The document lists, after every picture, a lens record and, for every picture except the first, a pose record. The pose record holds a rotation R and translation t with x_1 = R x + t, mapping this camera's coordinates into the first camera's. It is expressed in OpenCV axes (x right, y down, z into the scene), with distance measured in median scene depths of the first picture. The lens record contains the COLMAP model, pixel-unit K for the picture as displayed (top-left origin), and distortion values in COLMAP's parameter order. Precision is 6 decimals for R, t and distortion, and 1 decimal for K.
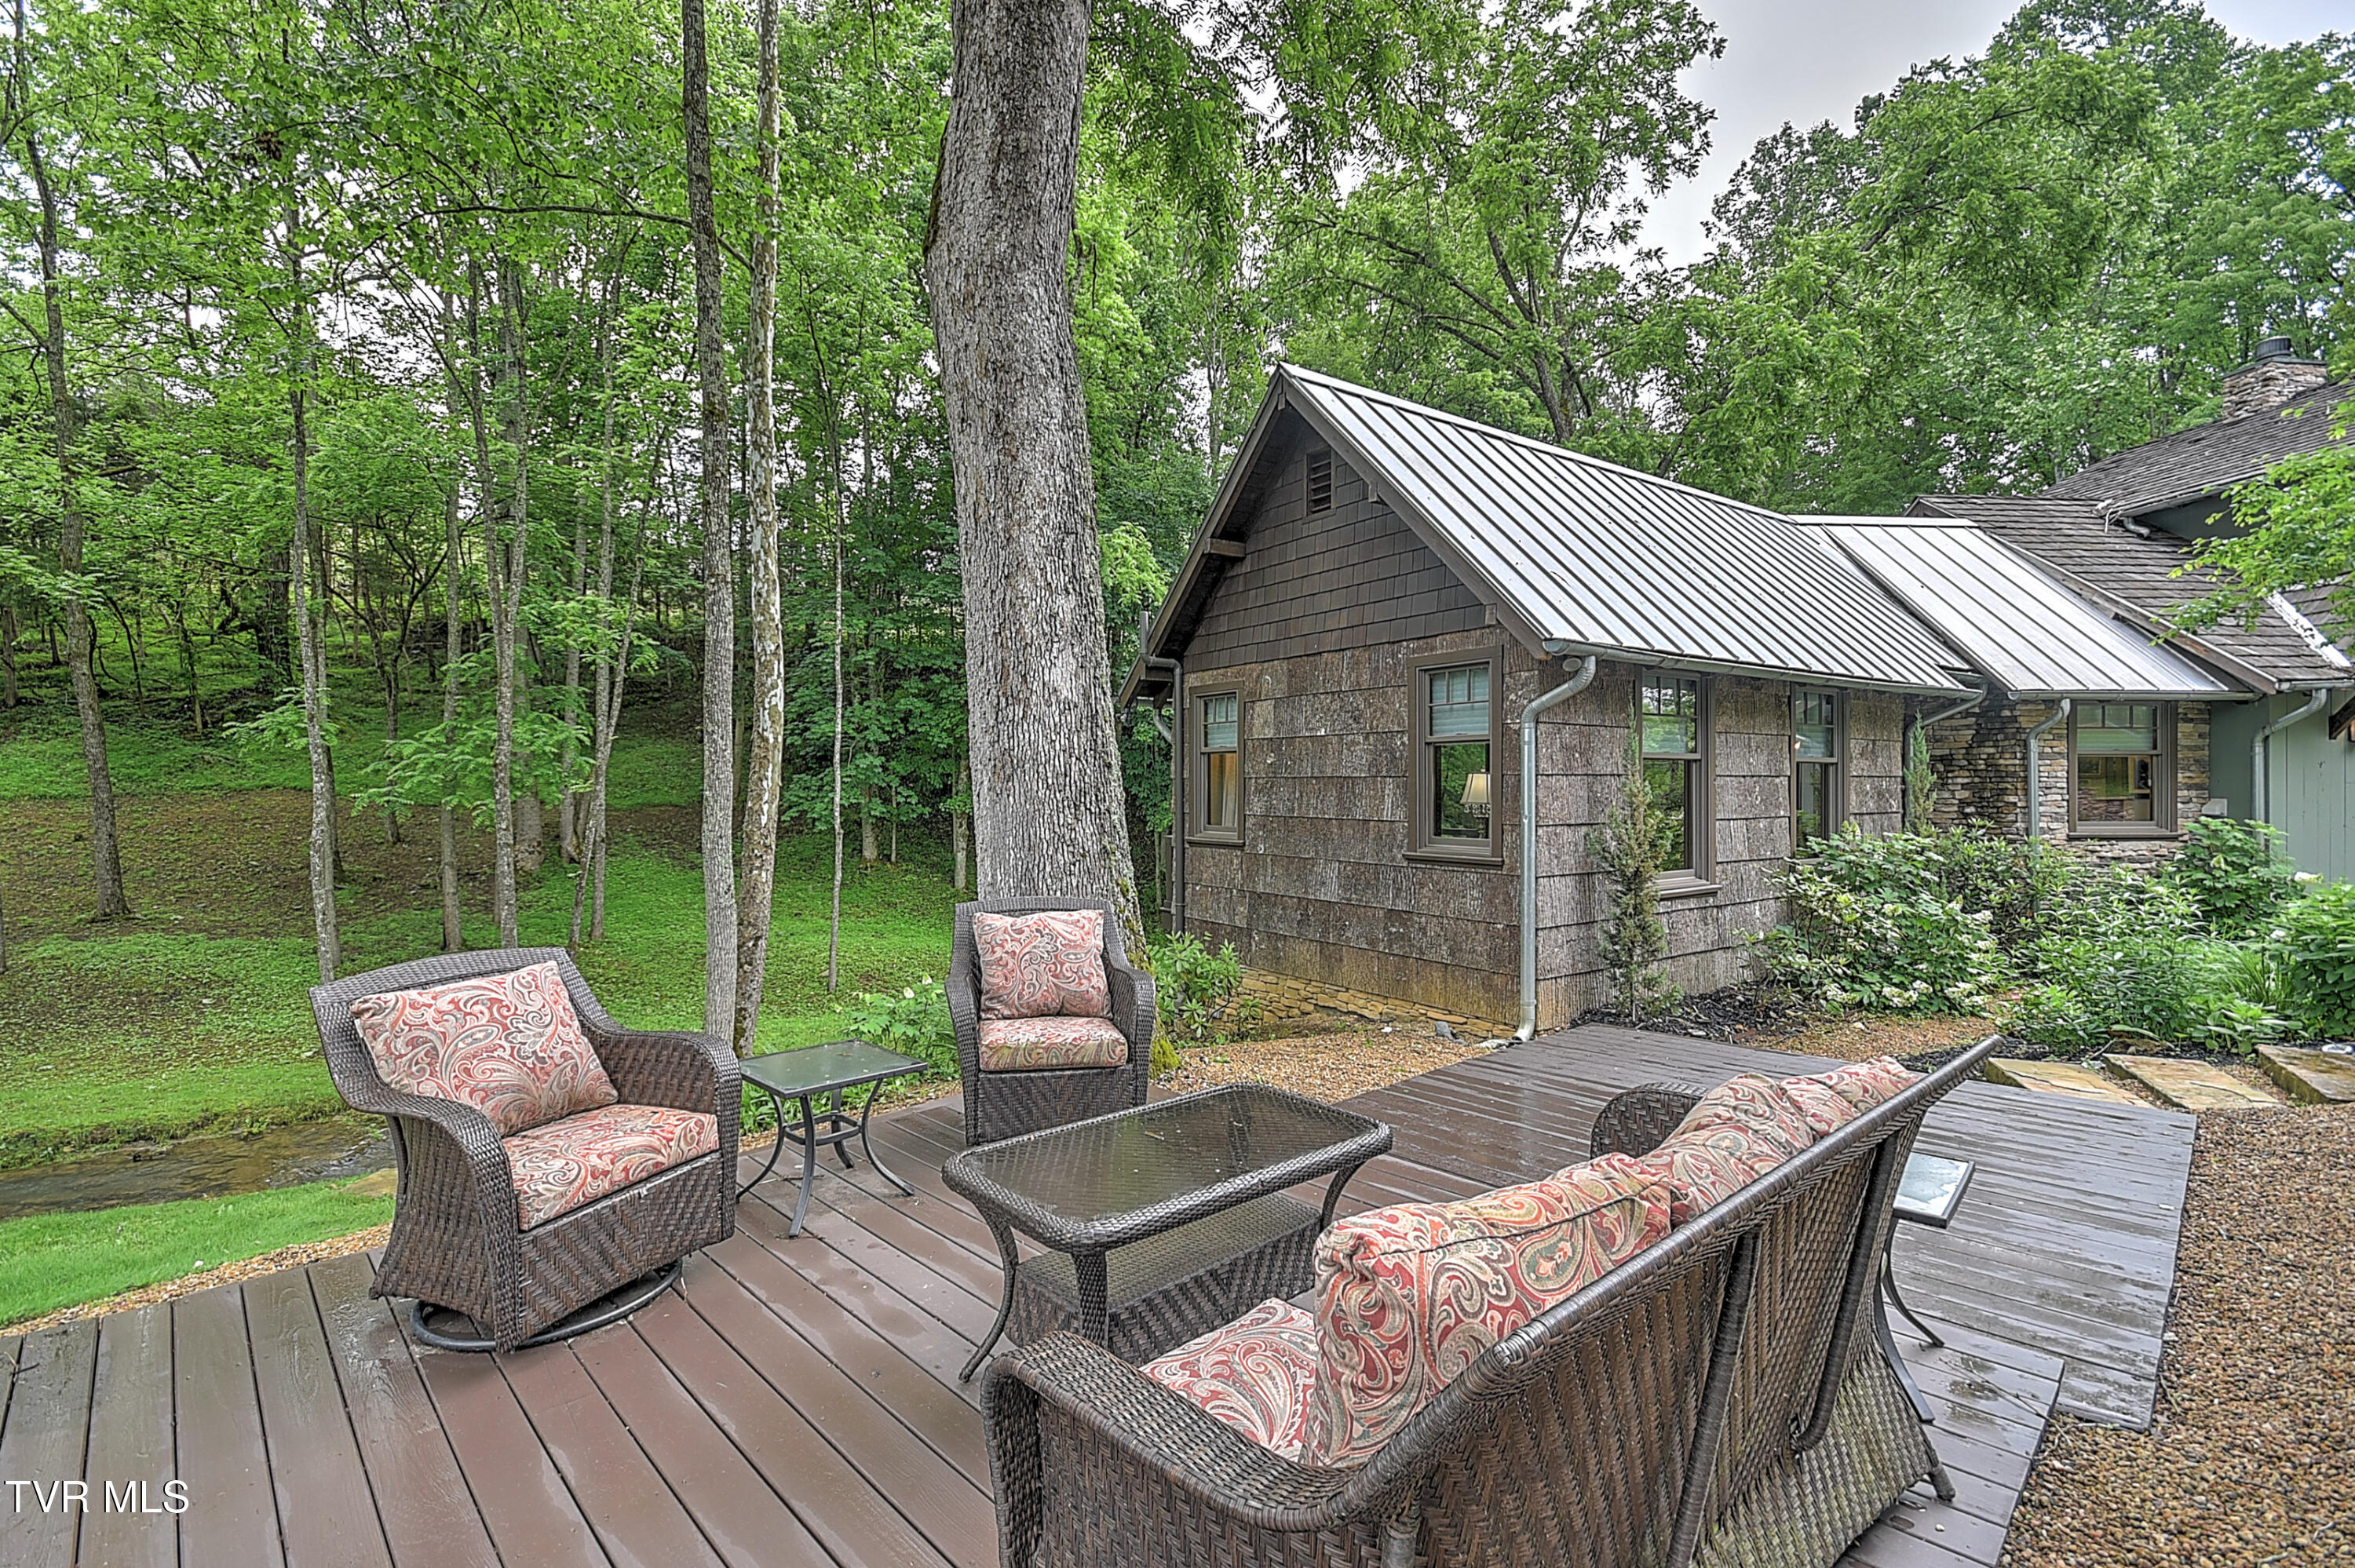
lens RADIAL K [[1027.1, 0, 1177.5], [0, 1027.1, 784.0], [0, 0, 1]] dist [-0.000186, -0.005333]
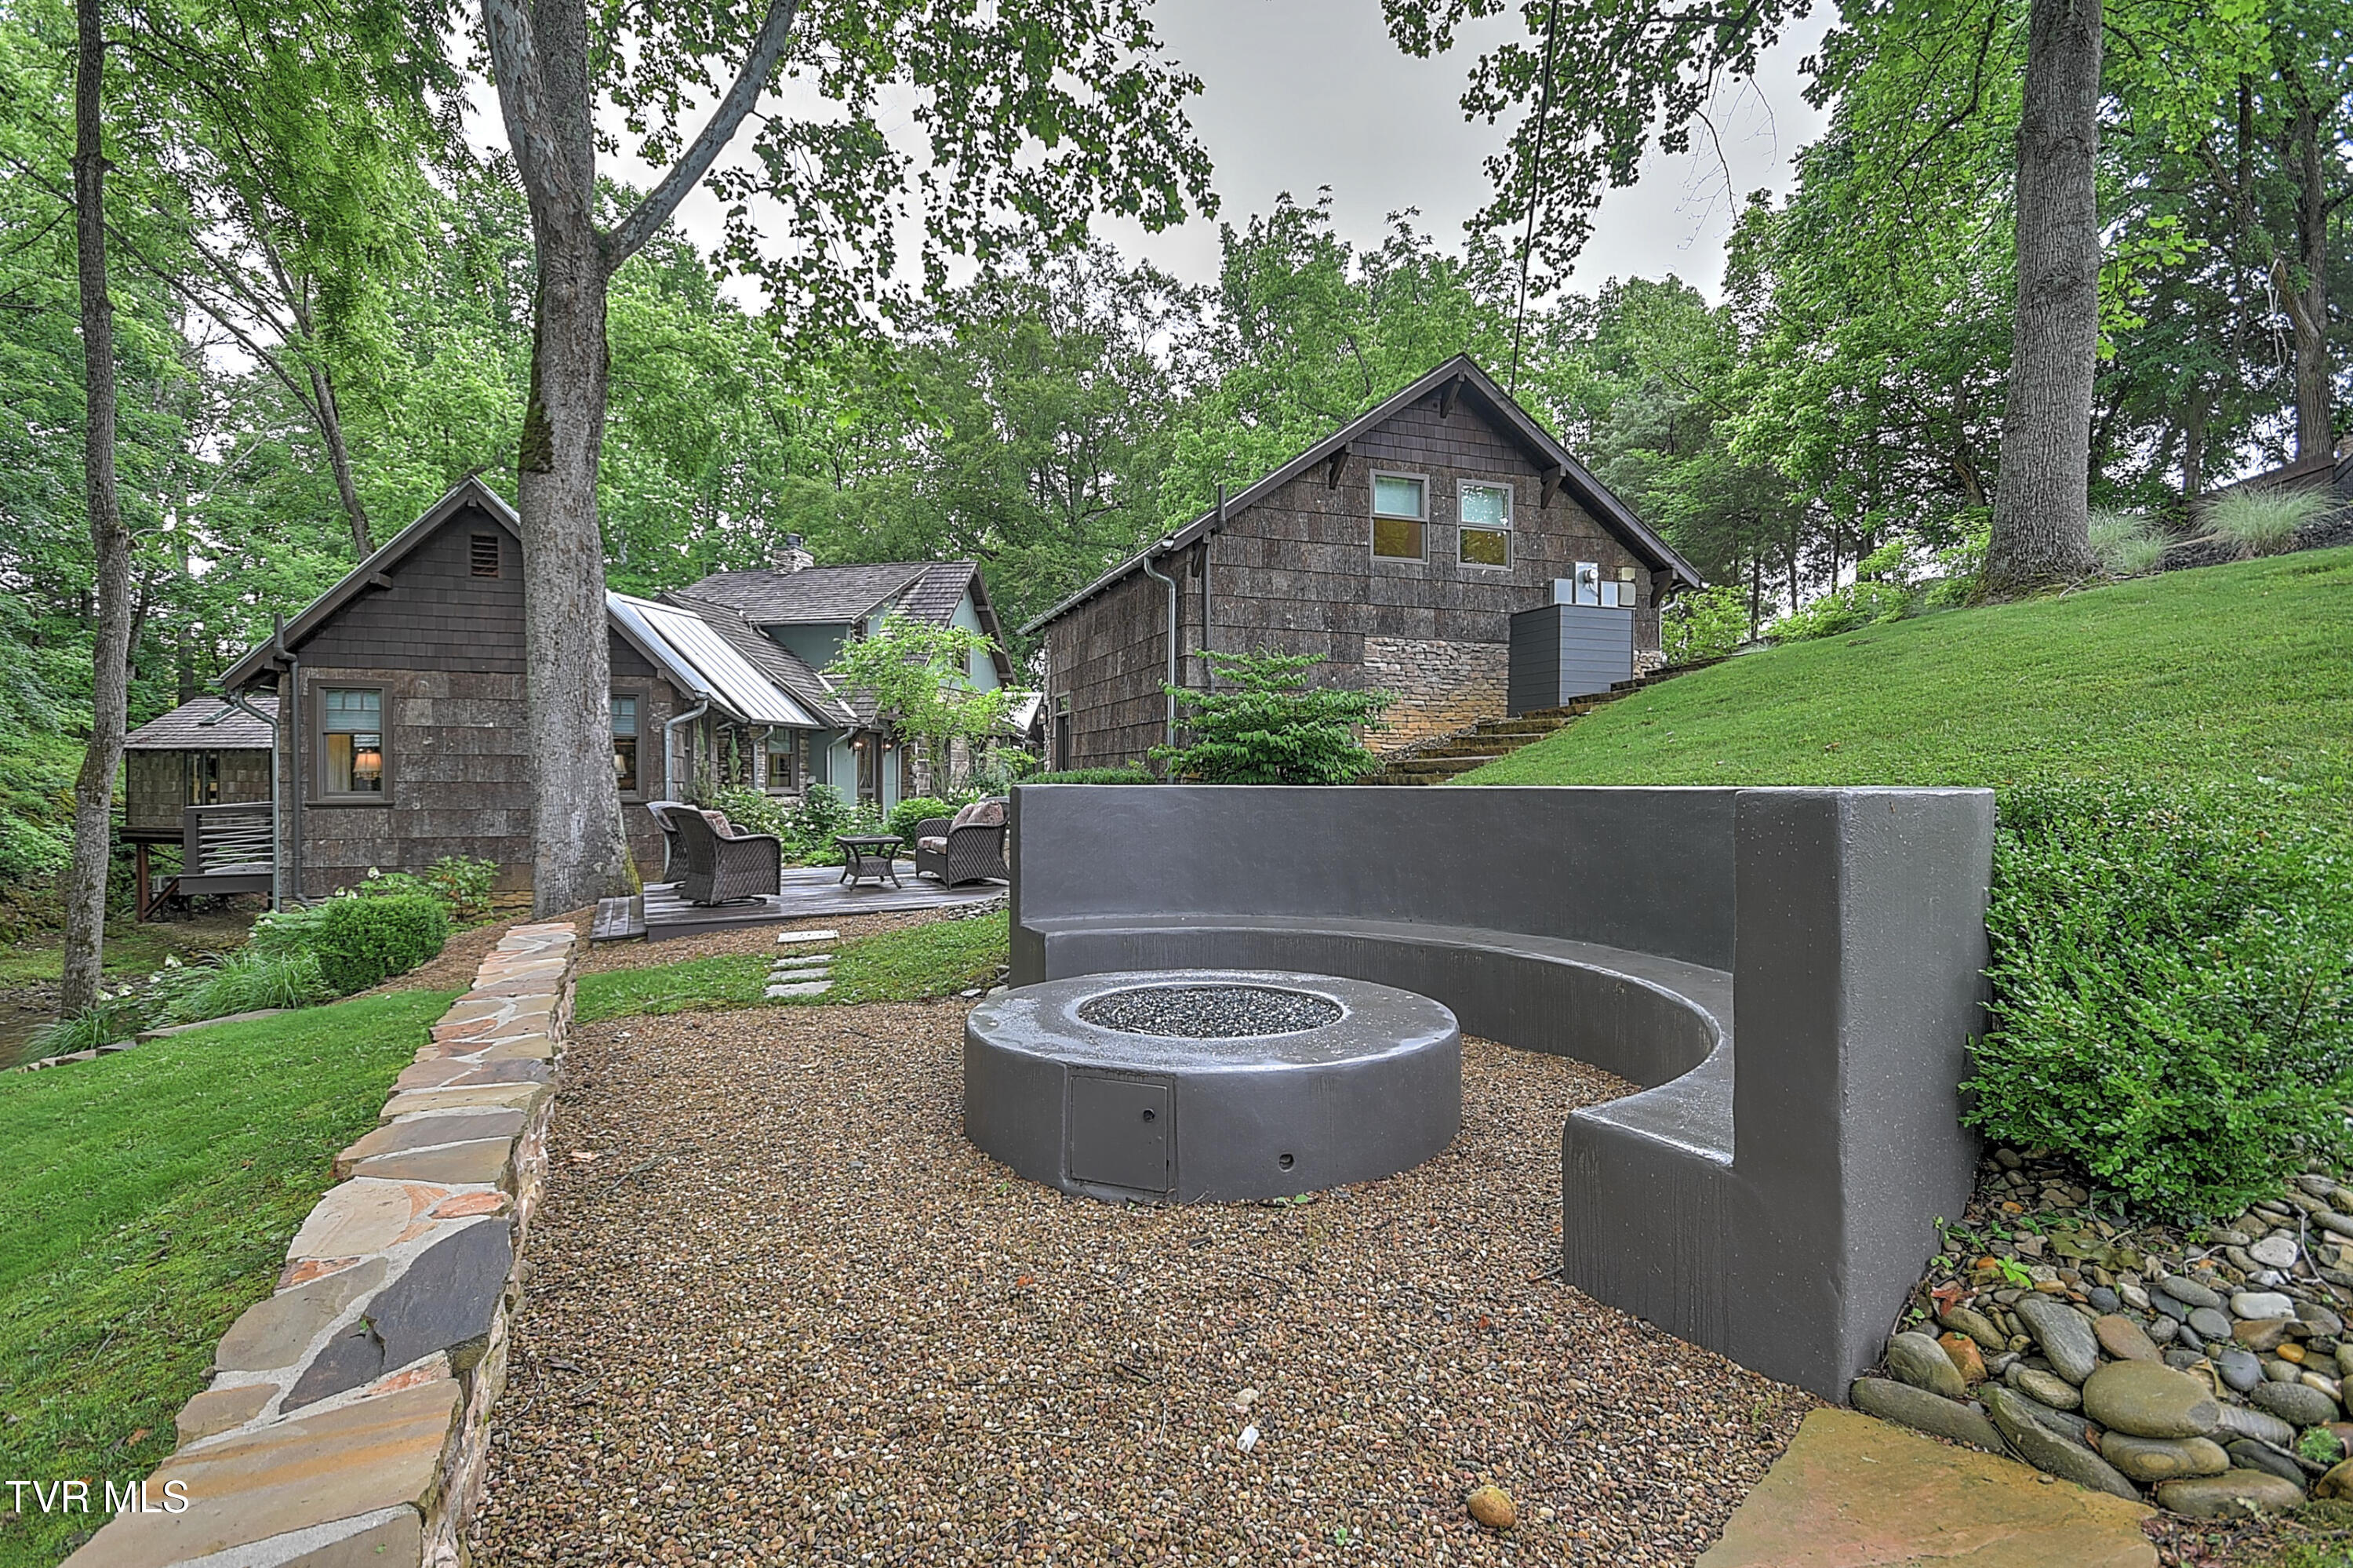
lens RADIAL K [[1080.8, 0, 1176.5], [0, 1080.8, 784.0], [0, 0, 1]] dist [0.003235, 0.000260]
pose [[0.280585, -0.000663, 0.959829, -0.968083], [-0.004000, 0.999990, 0.001860, 0.025392], [-0.959821, -0.004361, 0.280580, -0.363317]]
